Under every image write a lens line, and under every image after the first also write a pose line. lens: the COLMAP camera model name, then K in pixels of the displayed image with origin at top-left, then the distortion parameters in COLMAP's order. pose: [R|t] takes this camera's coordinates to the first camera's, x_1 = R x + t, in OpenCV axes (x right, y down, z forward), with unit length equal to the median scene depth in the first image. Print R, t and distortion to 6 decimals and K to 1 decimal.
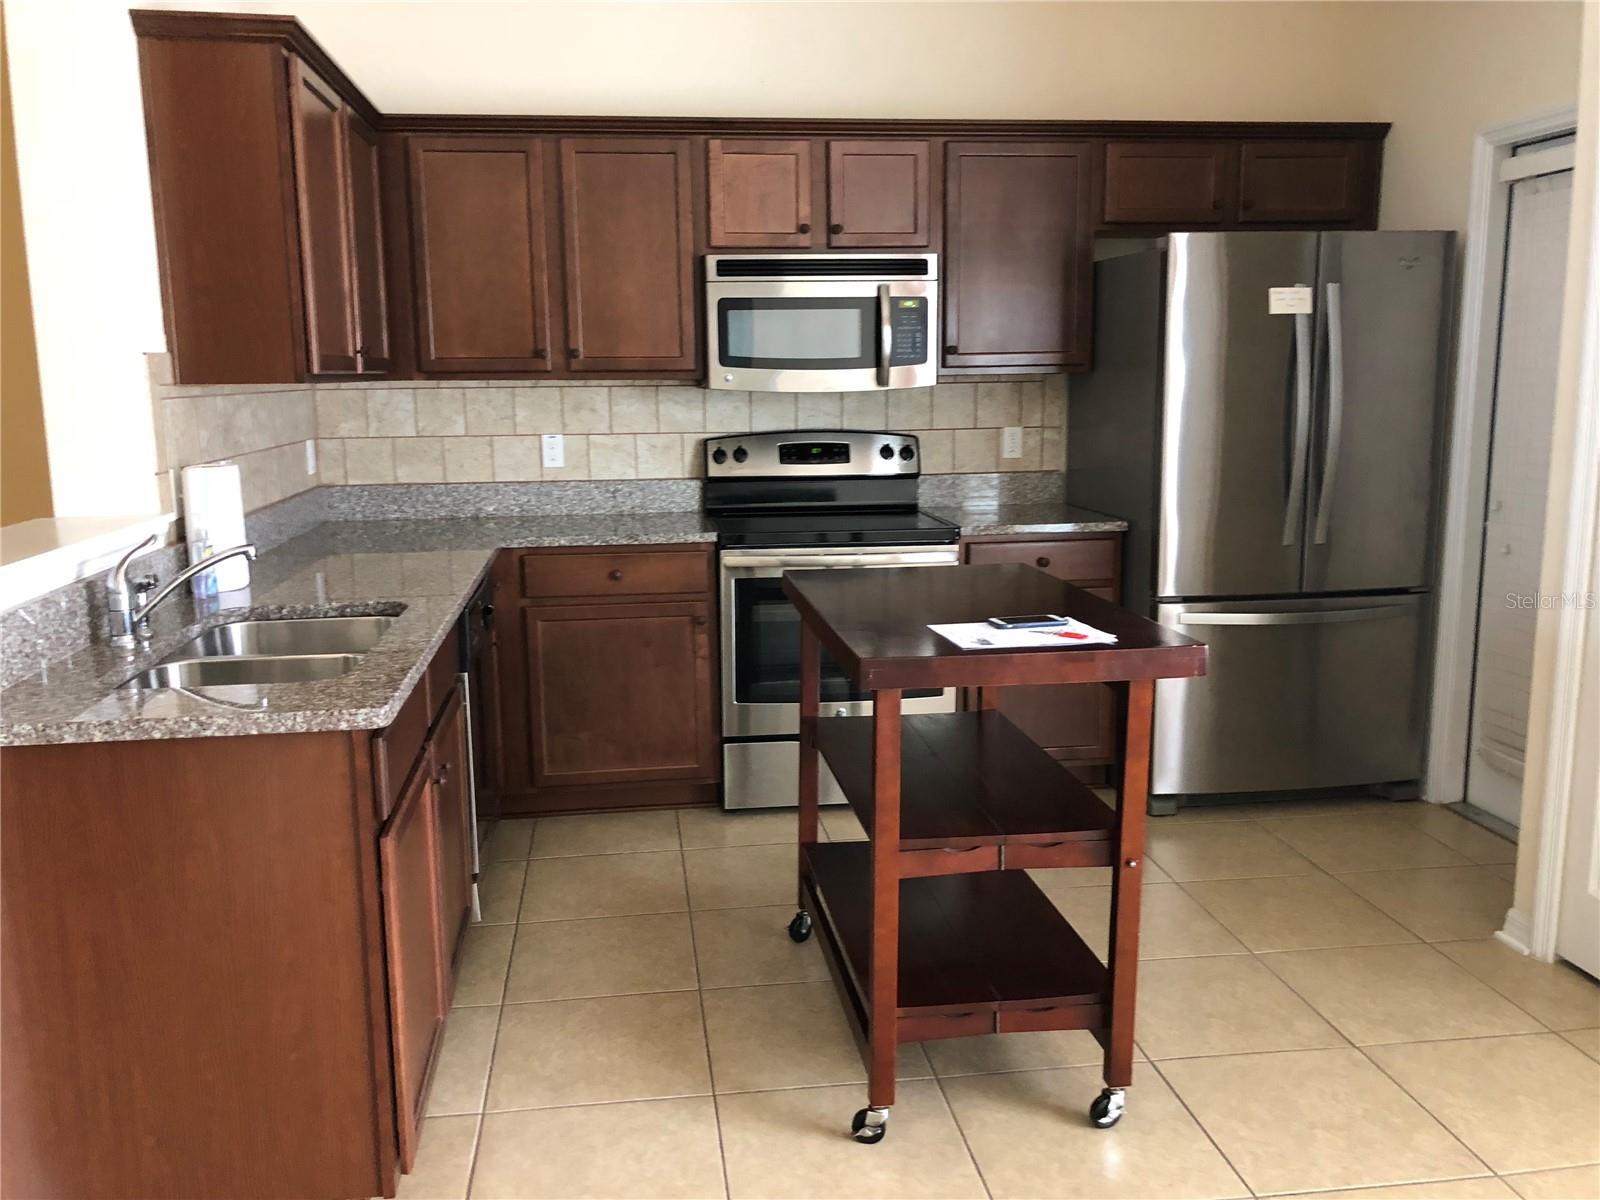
lens RADIAL K [[1308.0, 0, 800.0], [0, 1308.0, 600.0], [0, 0, 1]] dist [-0.000805, -0.001022]
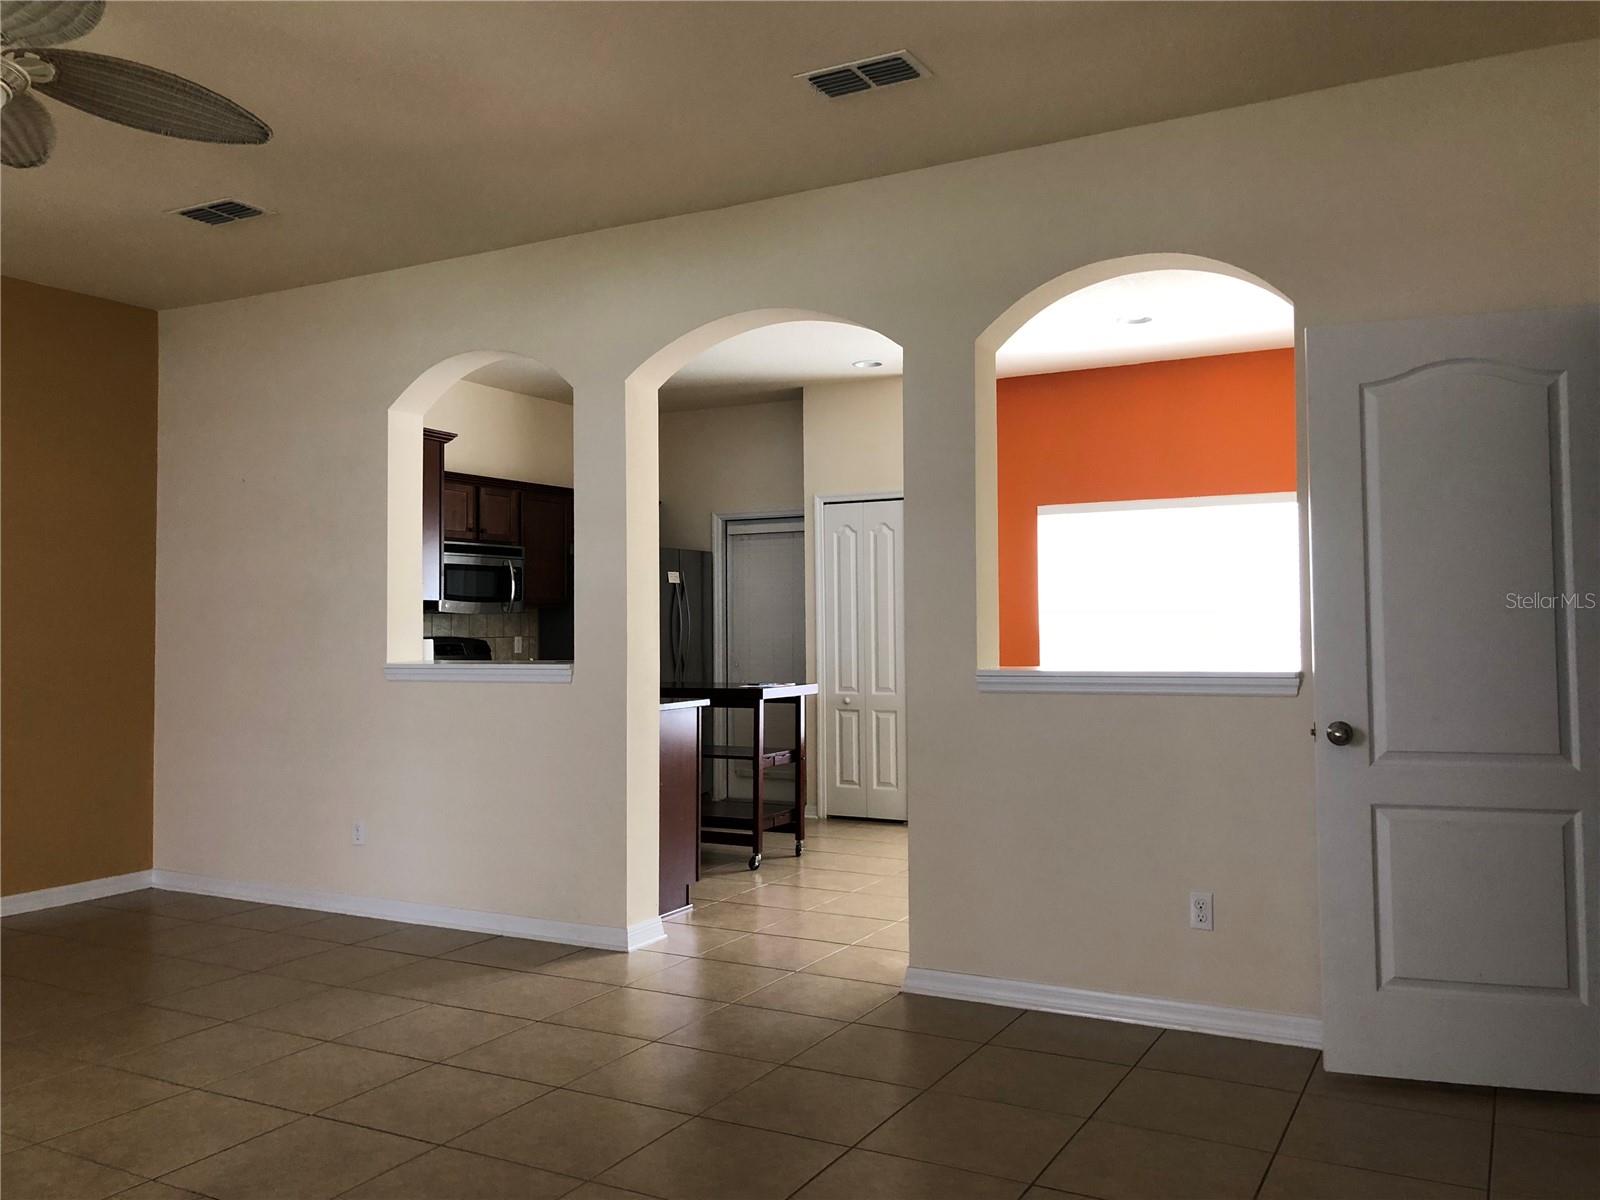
lens RADIAL K [[1308.0, 0, 800.0], [0, 1308.0, 600.0], [0, 0, 1]] dist [-0.000805, -0.001022]
pose [[0.592034, 0.027047, 0.805459, -1.244086], [0.142558, 0.980162, -0.137697, 0.148062], [-0.793204, 0.196346, 0.576433, -0.462117]]
